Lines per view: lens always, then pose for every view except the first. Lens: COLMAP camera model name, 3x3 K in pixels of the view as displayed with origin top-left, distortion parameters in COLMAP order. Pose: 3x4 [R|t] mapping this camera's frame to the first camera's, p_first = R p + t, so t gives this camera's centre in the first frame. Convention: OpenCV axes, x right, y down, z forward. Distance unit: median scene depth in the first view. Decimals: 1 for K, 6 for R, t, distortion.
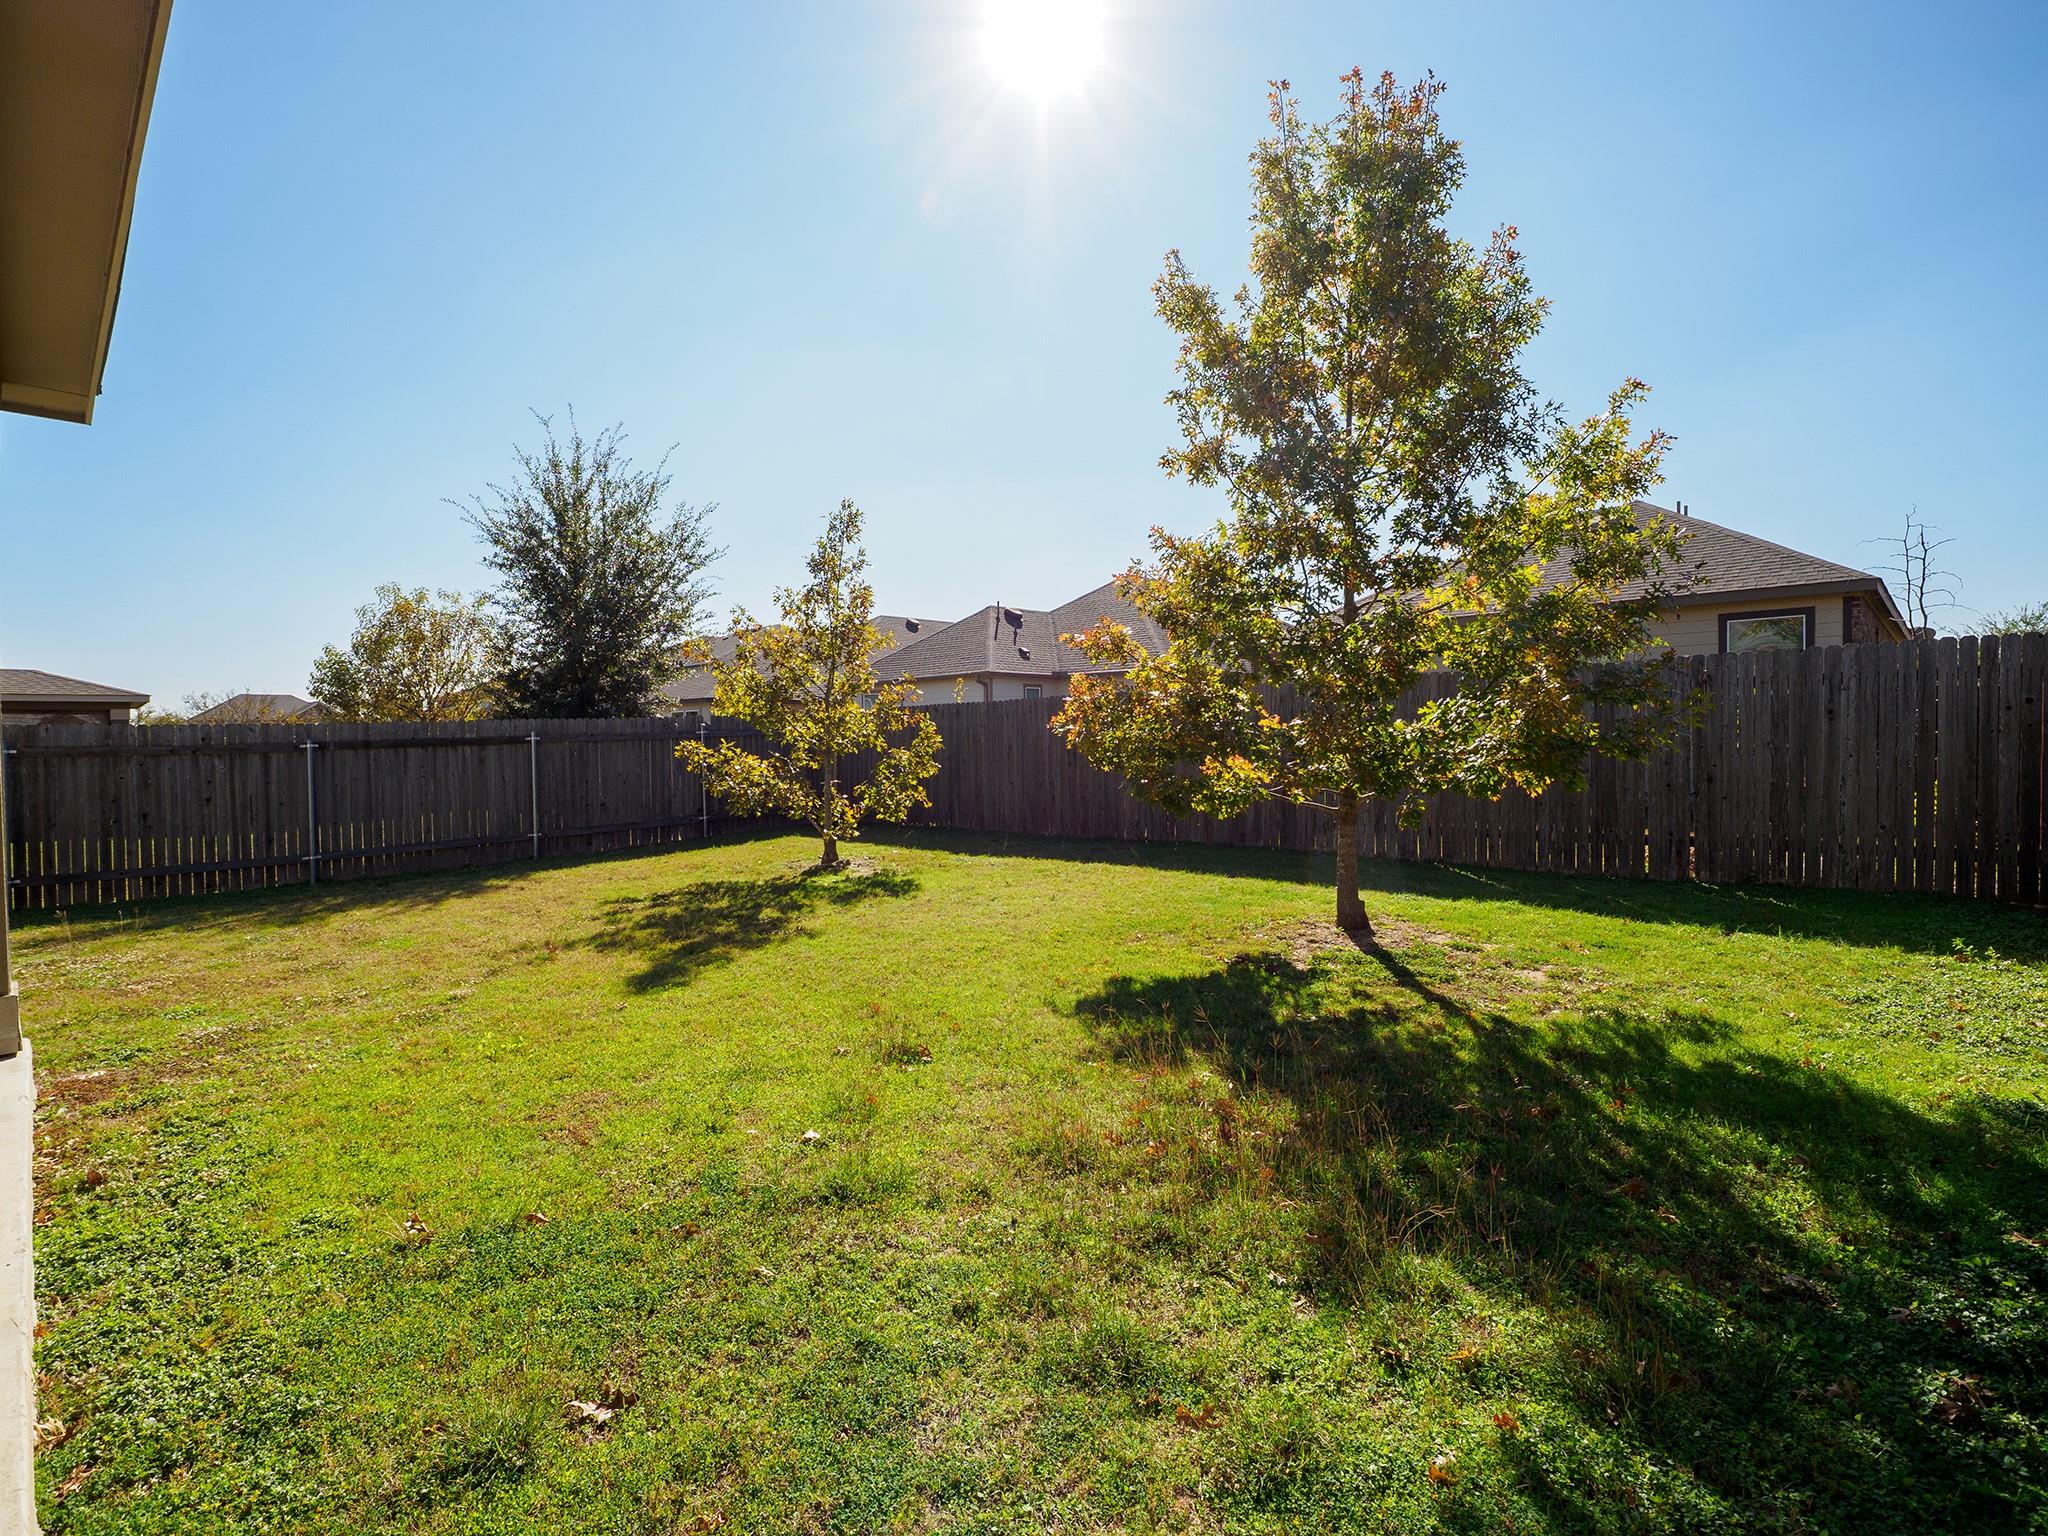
lens RADIAL K [[979.3, 0, 1006.5], [0, 979.3, 779.4], [0, 0, 1]] dist [-0.007264, -0.000490]
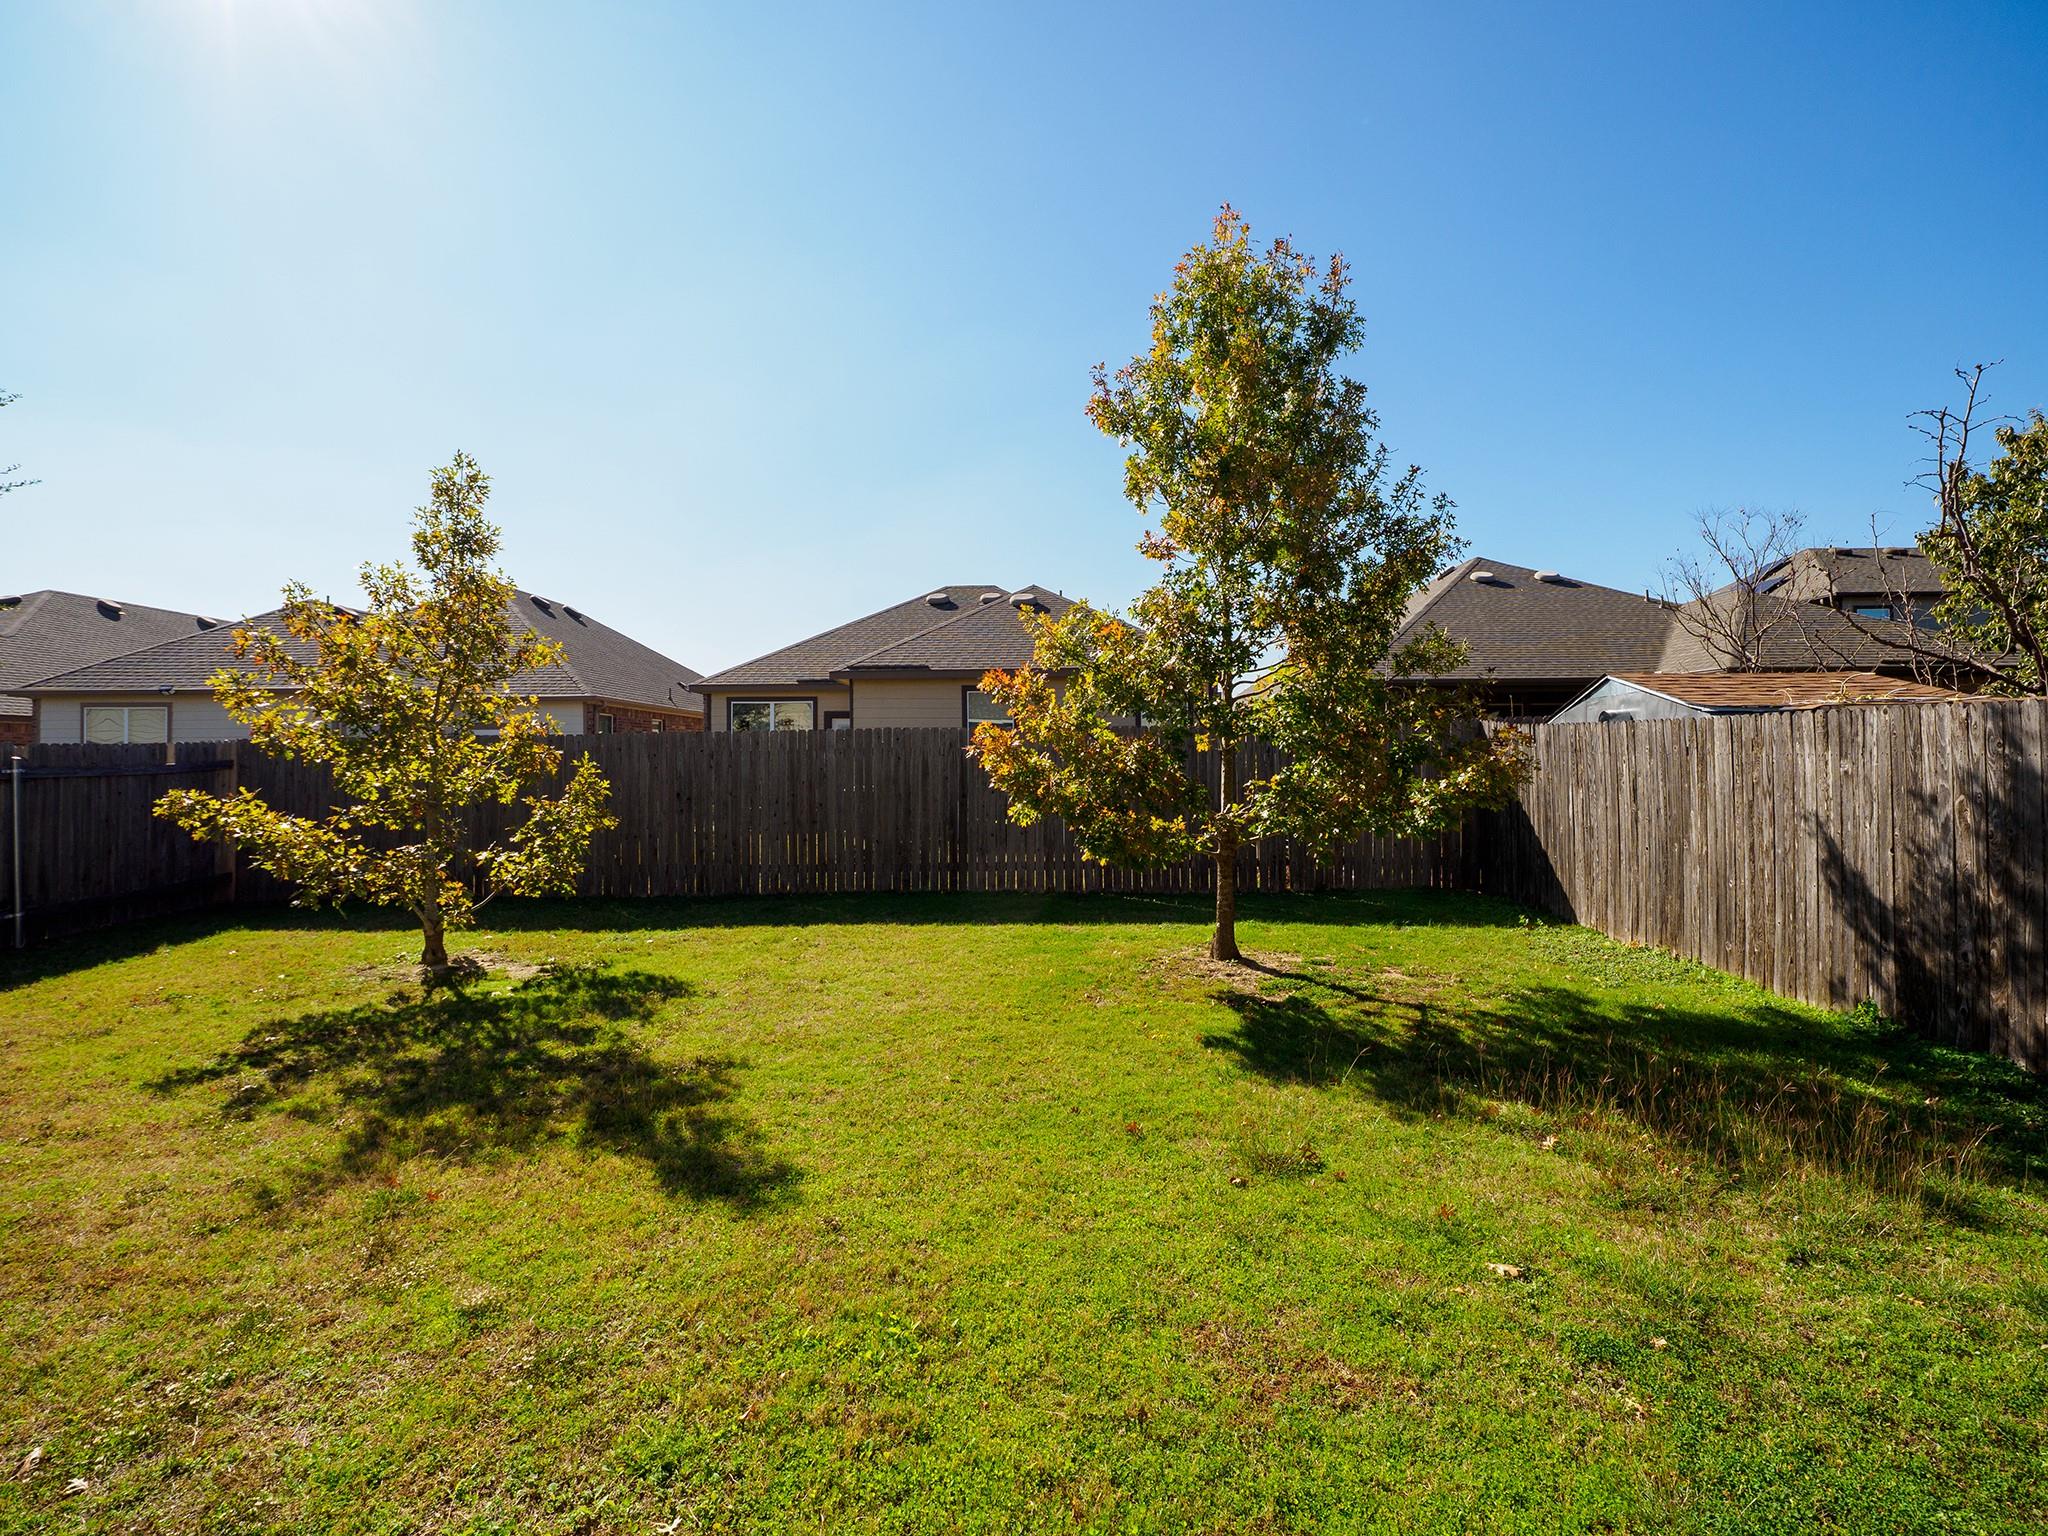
lens RADIAL K [[979.3, 0, 1012.4], [0, 979.3, 761.4], [0, 0, 1]] dist [-0.007264, -0.000490]
pose [[0.724143, 0.011200, 0.689559, -0.373944], [0.023390, 0.998894, -0.040787, -0.021120], [-0.689253, 0.045664, 0.723080, 0.218096]]
